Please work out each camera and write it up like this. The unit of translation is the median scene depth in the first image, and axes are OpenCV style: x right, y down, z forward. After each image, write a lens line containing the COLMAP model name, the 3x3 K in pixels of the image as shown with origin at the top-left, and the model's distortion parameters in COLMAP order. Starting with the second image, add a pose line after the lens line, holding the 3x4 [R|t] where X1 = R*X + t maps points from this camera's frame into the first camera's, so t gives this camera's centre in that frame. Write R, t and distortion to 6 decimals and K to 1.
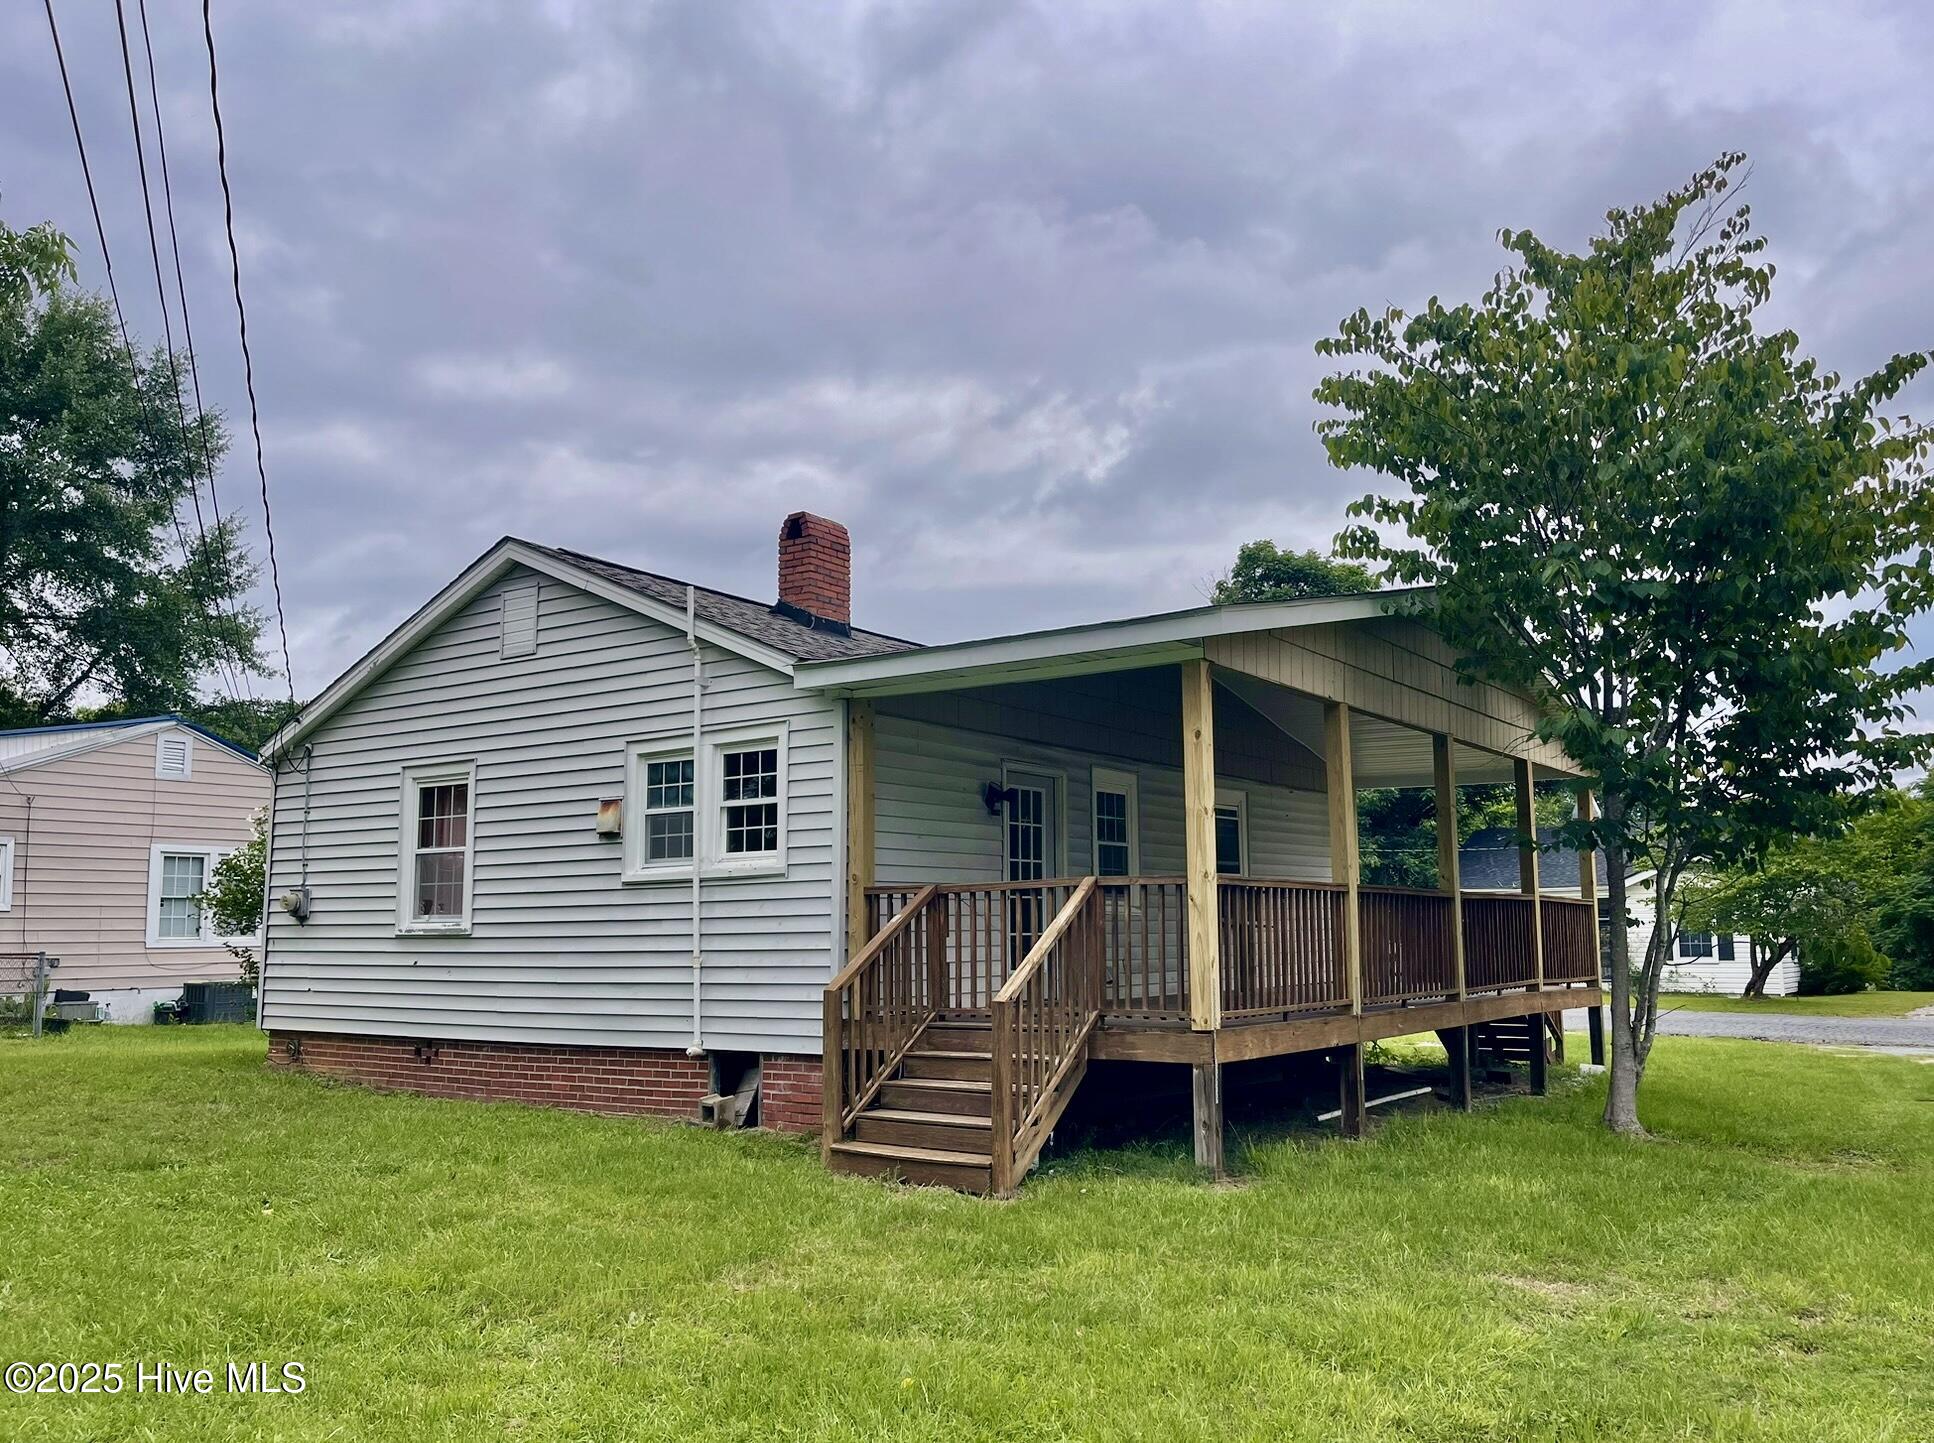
lens RADIAL K [[1537.4, 0, 967.7], [0, 1537.4, 720.1], [0, 0, 1]] dist [-0.007120, -0.005583]
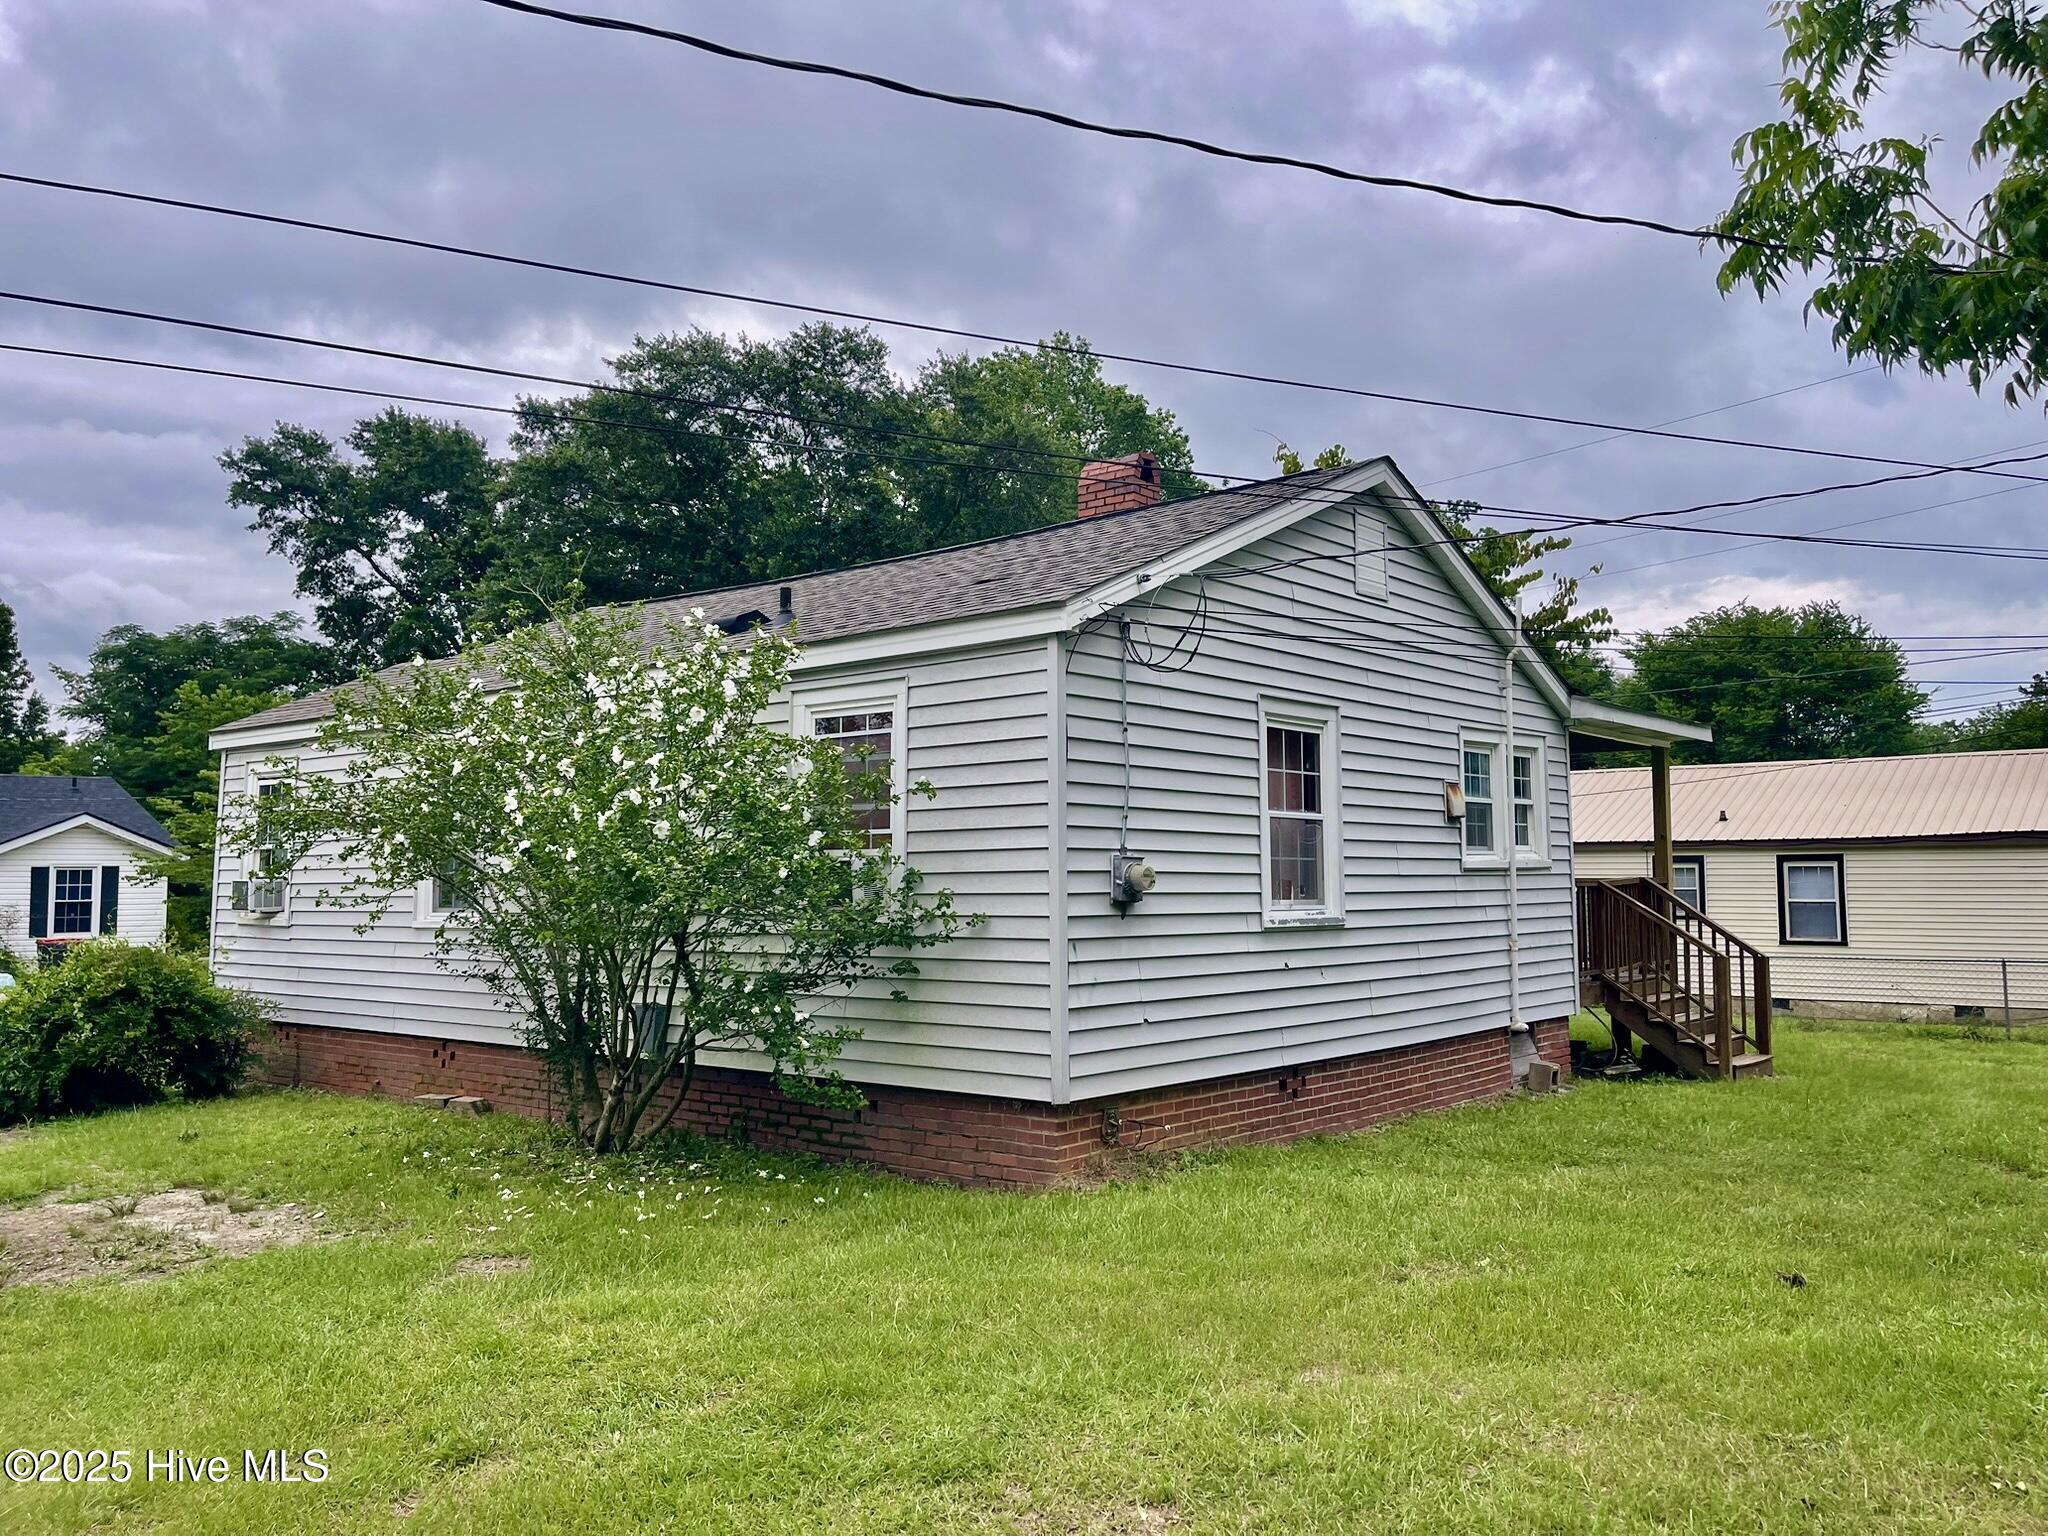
lens RADIAL K [[1628.0, 0, 1027.2], [0, 1628.0, 772.7], [0, 0, 1]] dist [-0.007120, -0.005583]
pose [[0.093356, 0.098841, 0.990714, -1.153204], [-0.101314, 0.990838, -0.089306, 0.149061], [-0.990465, -0.092036, 0.102515, 1.051852]]
